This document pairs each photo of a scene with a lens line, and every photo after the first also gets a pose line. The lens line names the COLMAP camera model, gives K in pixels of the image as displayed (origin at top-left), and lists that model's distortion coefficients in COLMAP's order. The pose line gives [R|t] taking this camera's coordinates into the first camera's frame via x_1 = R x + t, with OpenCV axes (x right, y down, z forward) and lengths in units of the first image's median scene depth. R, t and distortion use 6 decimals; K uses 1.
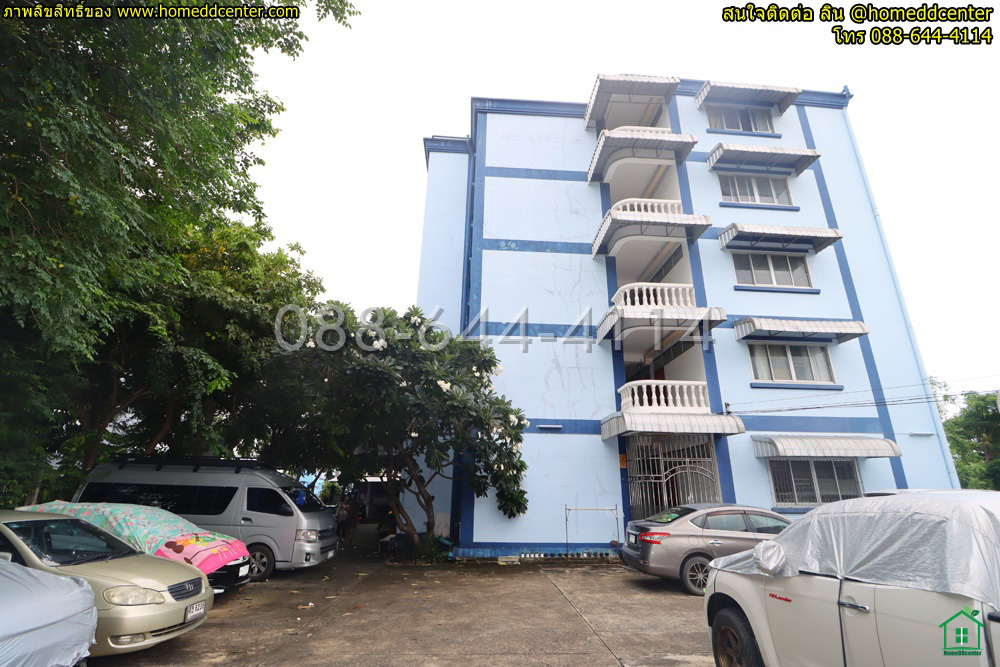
lens RADIAL K [[465.8, 0, 506.4], [0, 465.8, 329.1], [0, 0, 1]] dist [-0.007799, -0.009913]
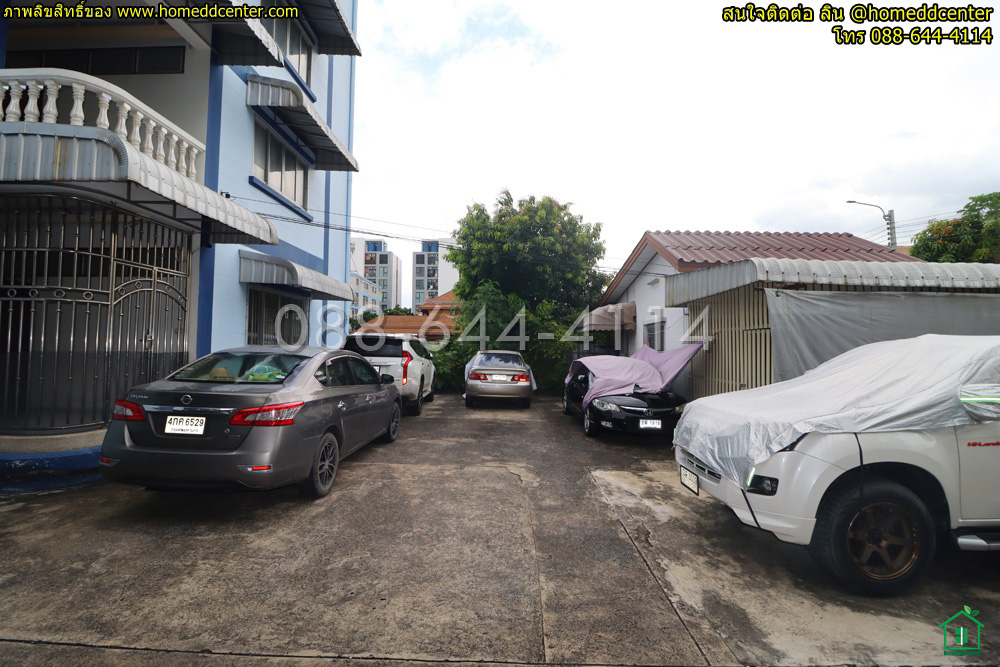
lens RADIAL K [[465.8, 0, 501.2], [0, 465.8, 327.6], [0, 0, 1]] dist [-0.007799, -0.009913]
pose [[0.069736, 0.031278, 0.997075, -0.103693], [-0.345638, 0.938353, -0.005262, 0.203151], [-0.935773, -0.344260, 0.076248, 0.548042]]
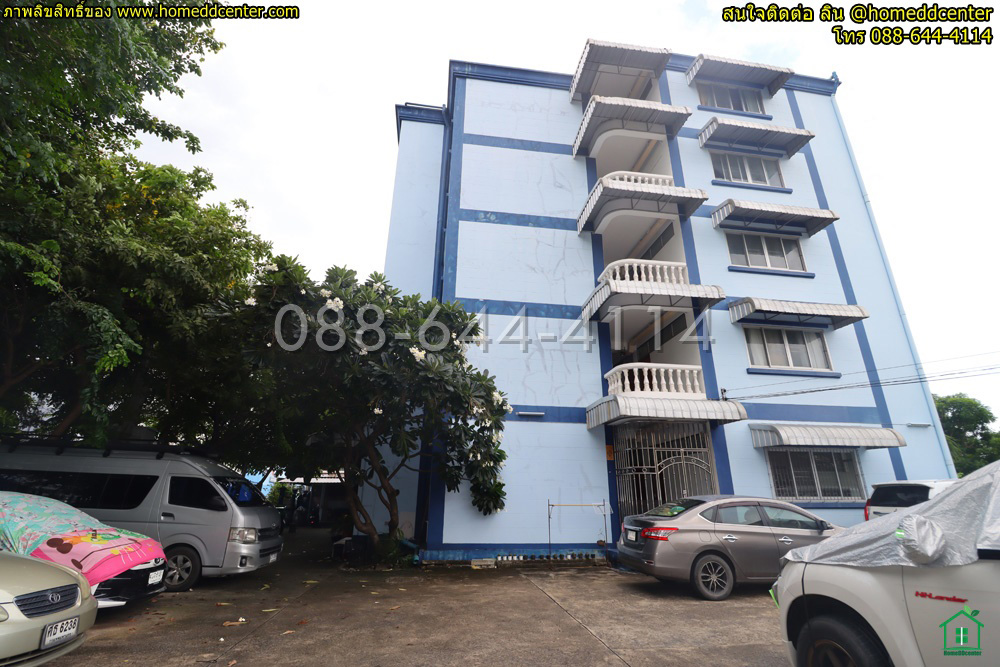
lens RADIAL K [[465.8, 0, 504.3], [0, 465.8, 325.0], [0, 0, 1]] dist [-0.007799, -0.009913]
pose [[0.996995, 0.025250, 0.073230, -0.029476], [-0.023777, 0.999498, -0.020925, 0.061811], [-0.073722, 0.019121, 0.997096, 0.109095]]
